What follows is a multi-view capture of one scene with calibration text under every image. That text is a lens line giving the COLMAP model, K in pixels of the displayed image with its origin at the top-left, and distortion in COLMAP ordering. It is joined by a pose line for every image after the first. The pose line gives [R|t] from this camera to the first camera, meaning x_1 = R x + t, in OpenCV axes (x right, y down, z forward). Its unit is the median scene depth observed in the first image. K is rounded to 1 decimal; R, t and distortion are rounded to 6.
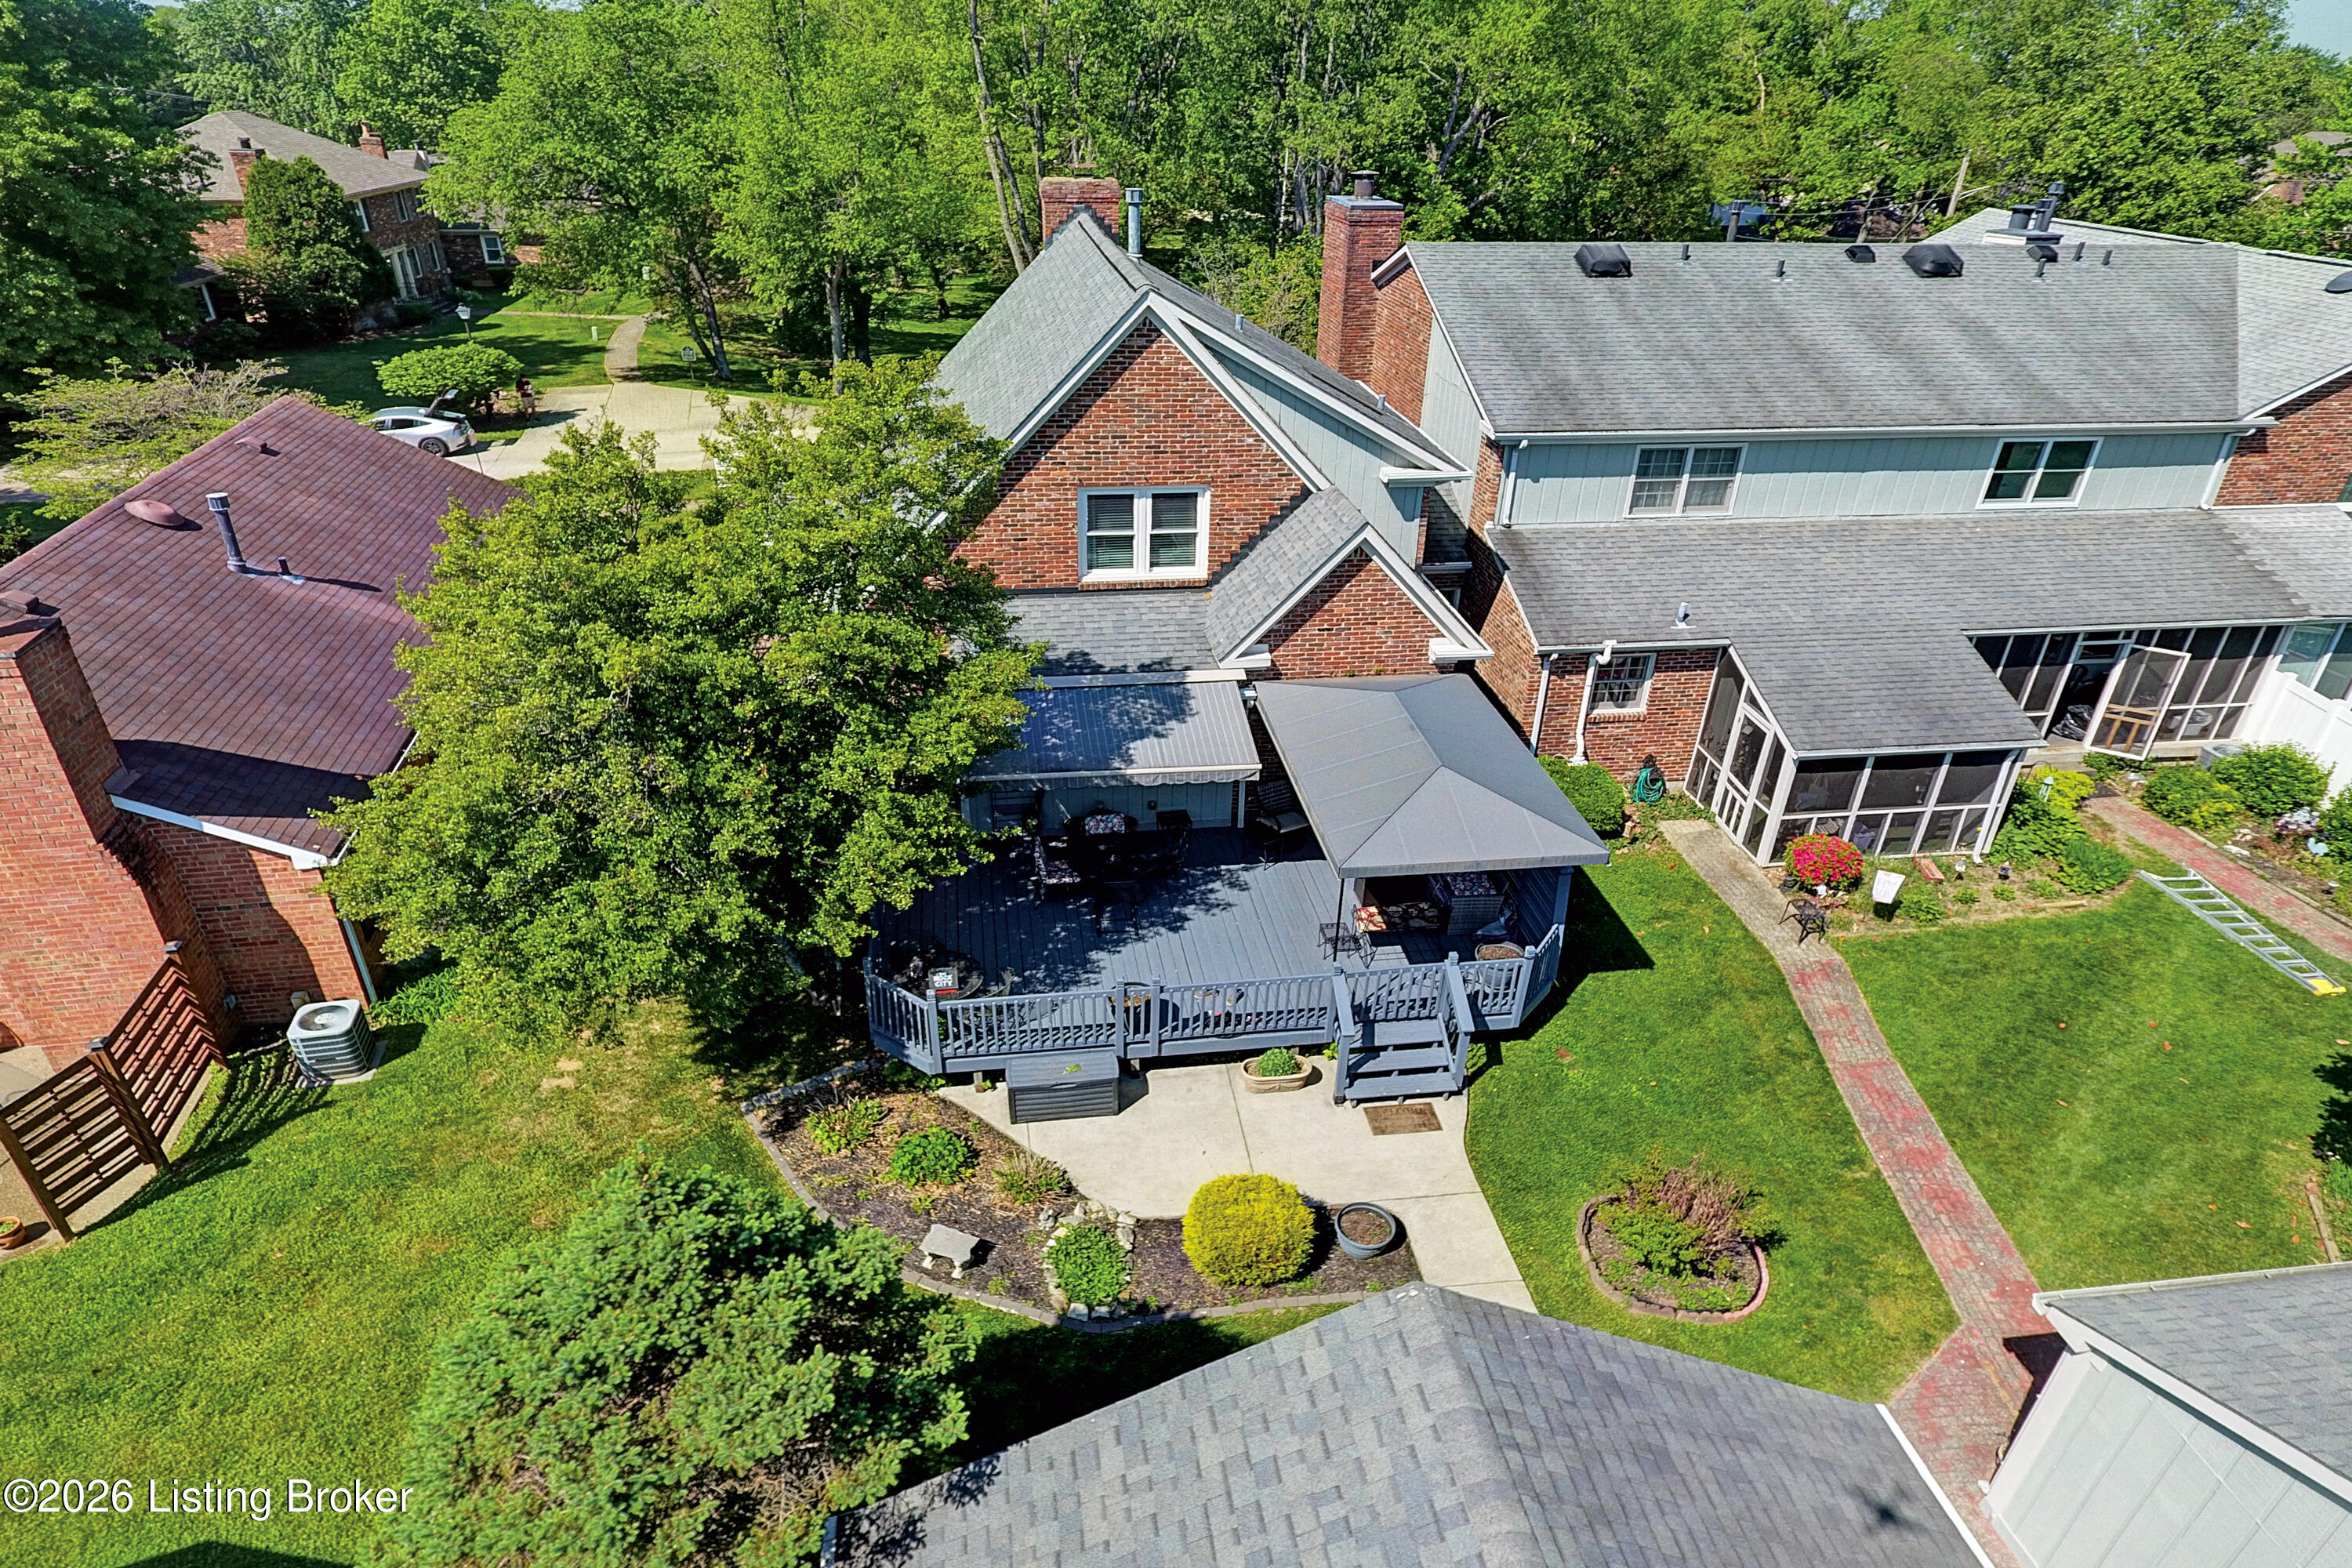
lens RADIAL K [[1355.7, 0, 1202.6], [0, 1355.7, 969.4], [0, 0, 1]] dist [-0.003477, 0.000209]
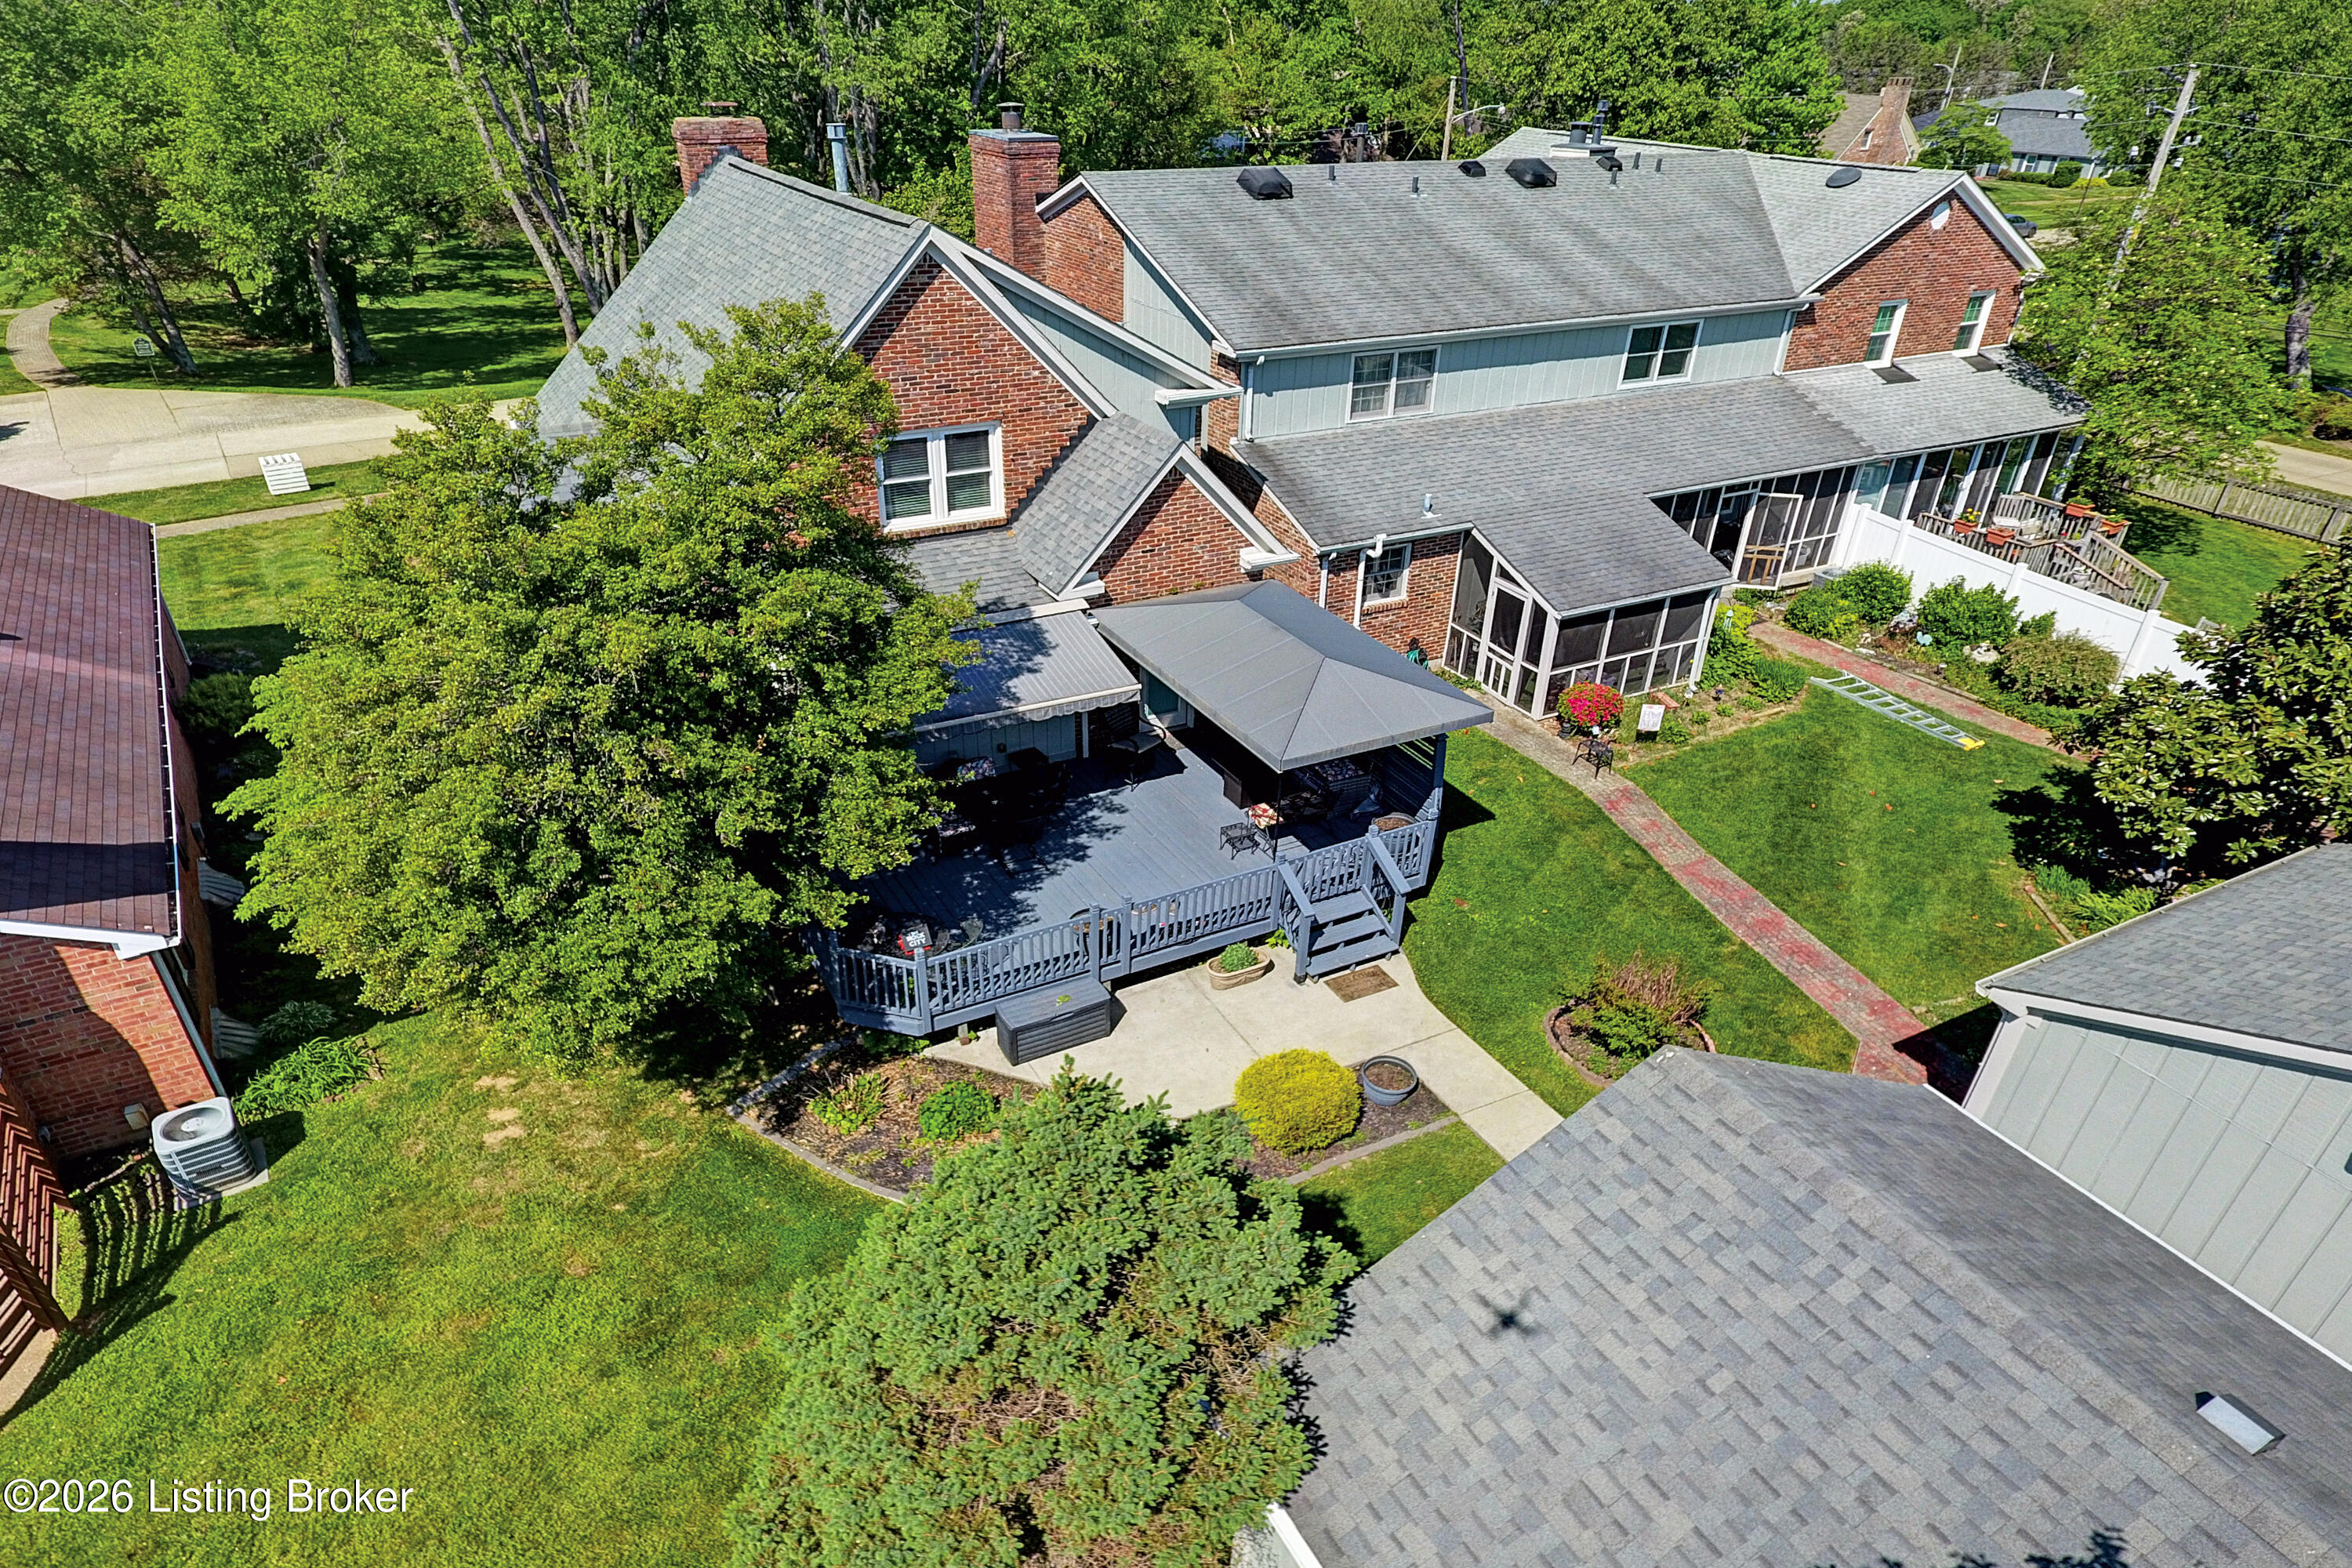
lens RADIAL K [[1355.7, 0, 1202.6], [0, 1355.7, 969.4], [0, 0, 1]] dist [-0.003477, 0.000209]
pose [[0.939284, -0.198744, 0.279724, -0.199822], [0.189760, 0.980048, 0.059129, 0.007860], [-0.285895, -0.002458, 0.958258, -0.002395]]
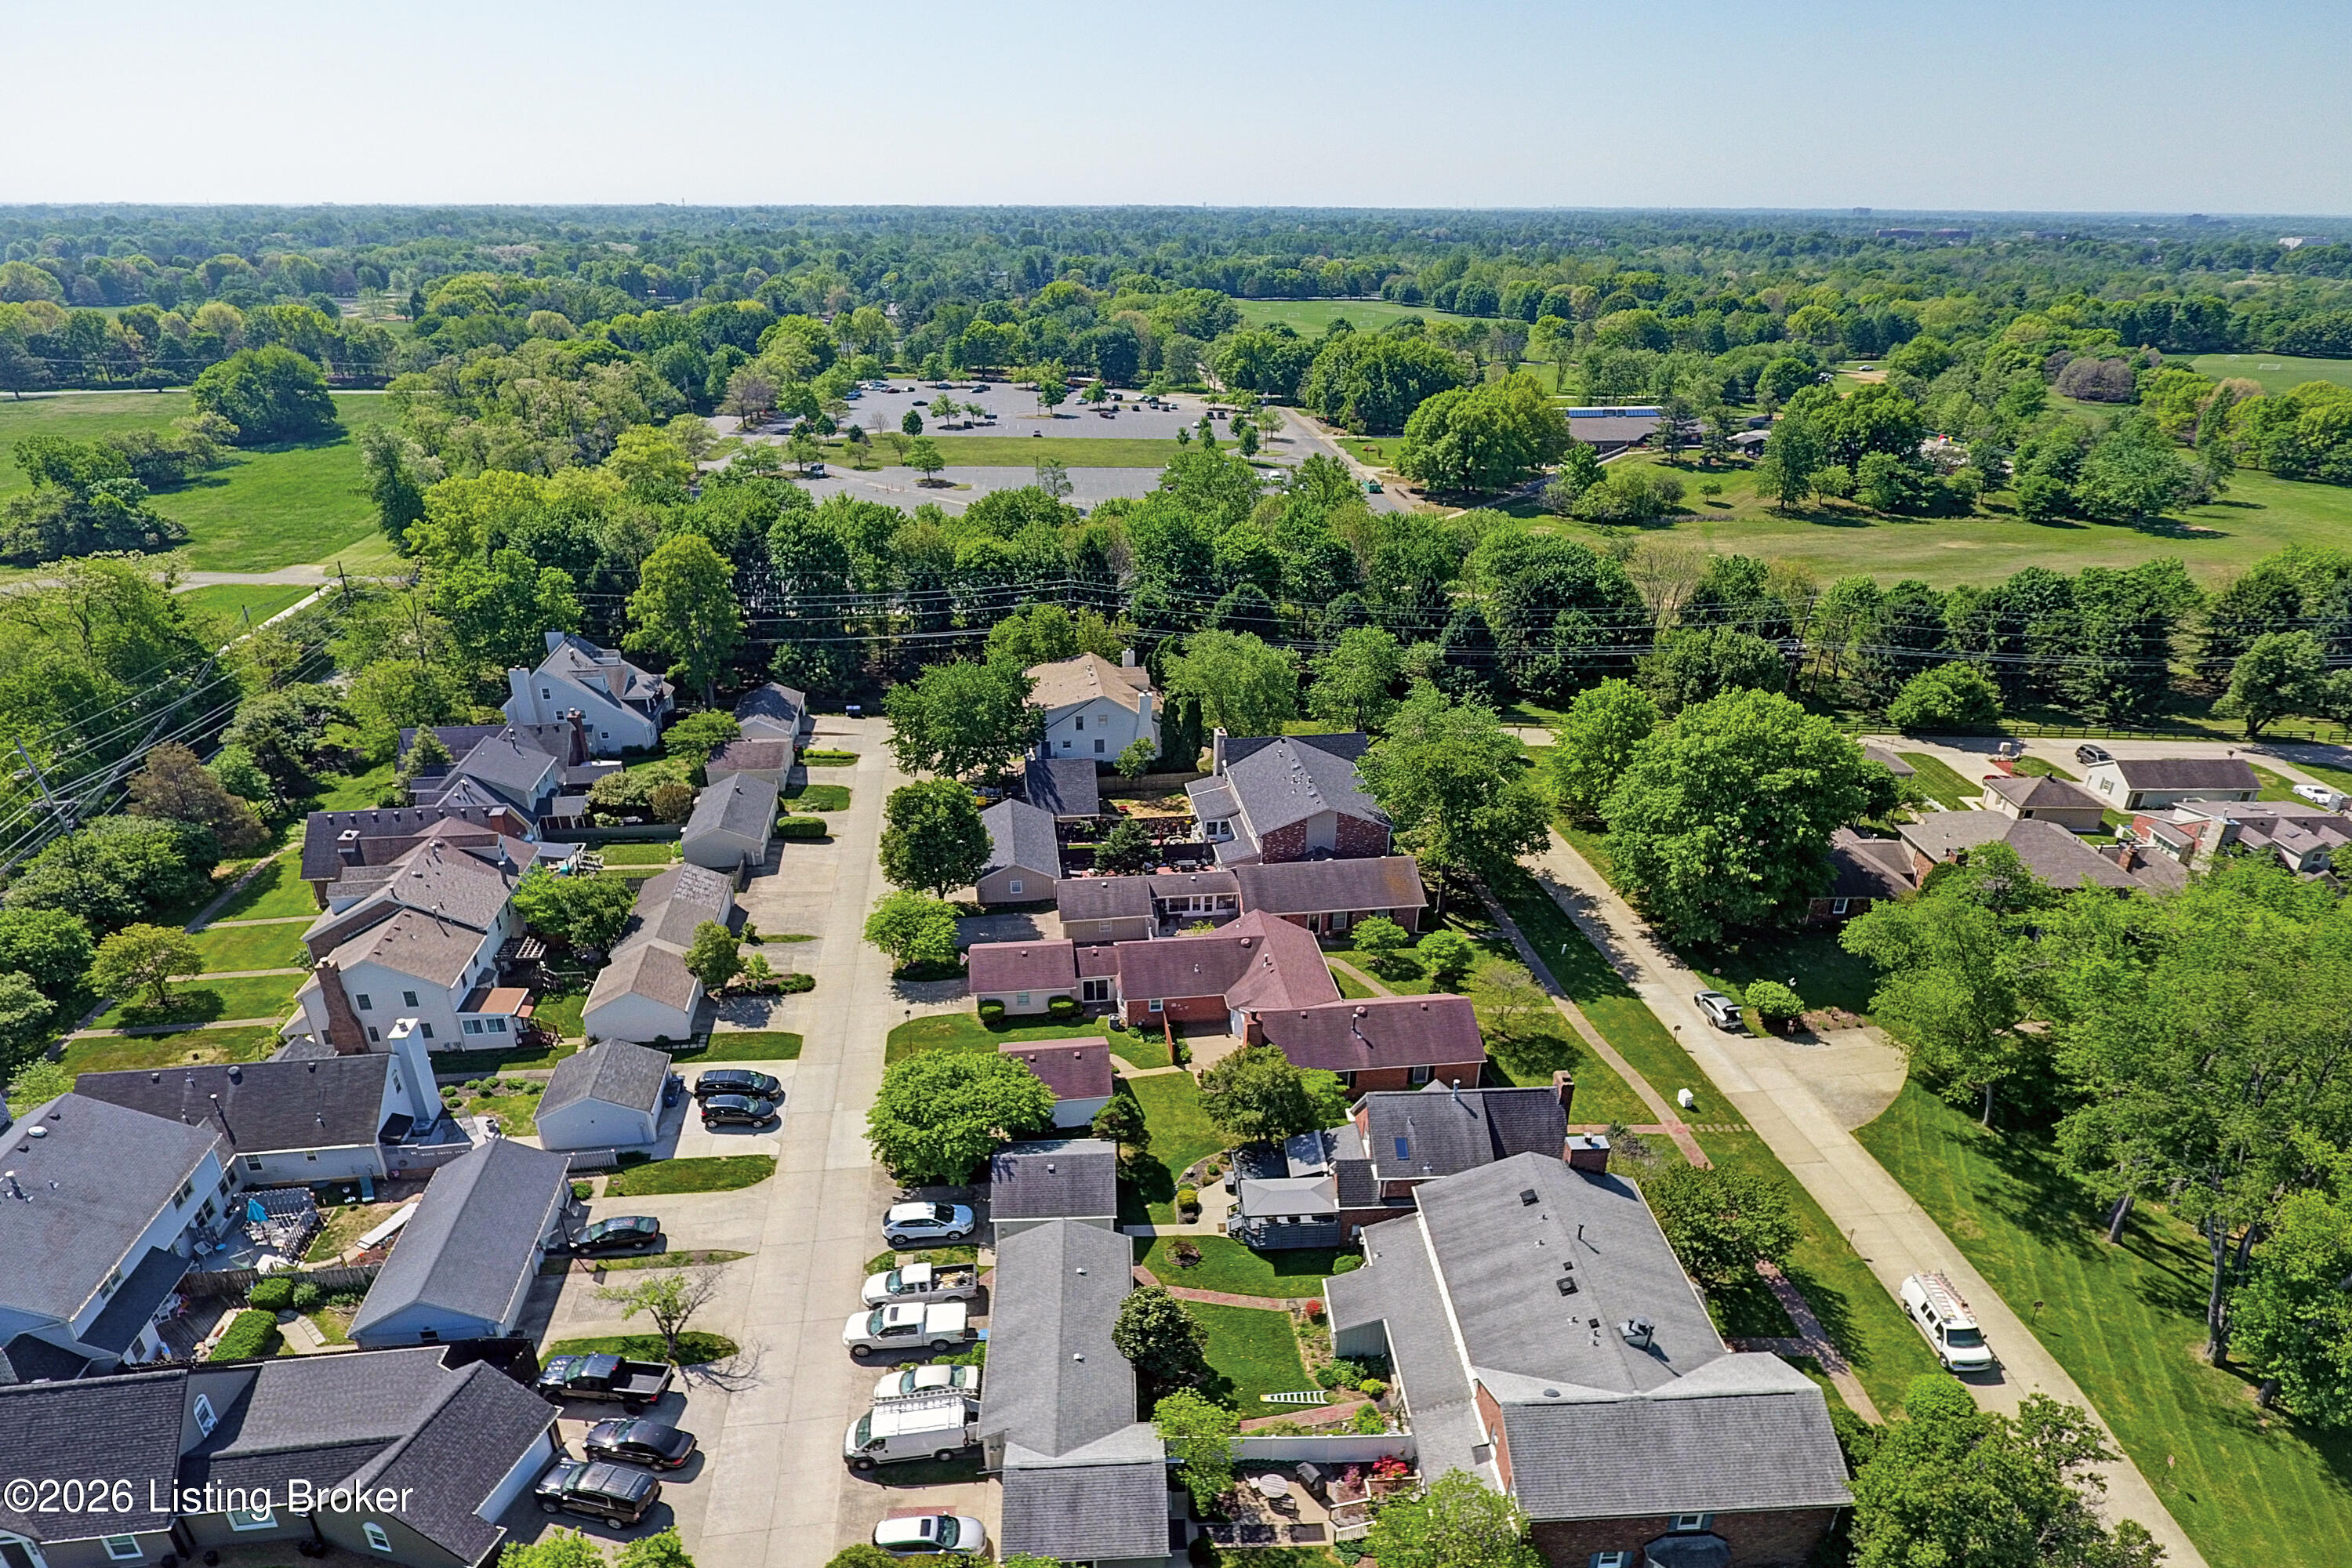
lens RADIAL K [[1423.4, 0, 1169.8], [0, 1423.4, 887.0], [0, 0, 1]] dist [-0.004396, 0.001189]
pose [[-0.098820, 0.417086, -0.903479, 3.220679], [-0.551550, 0.732745, 0.398595, -2.052475], [0.828268, 0.537703, 0.157634, -0.483558]]
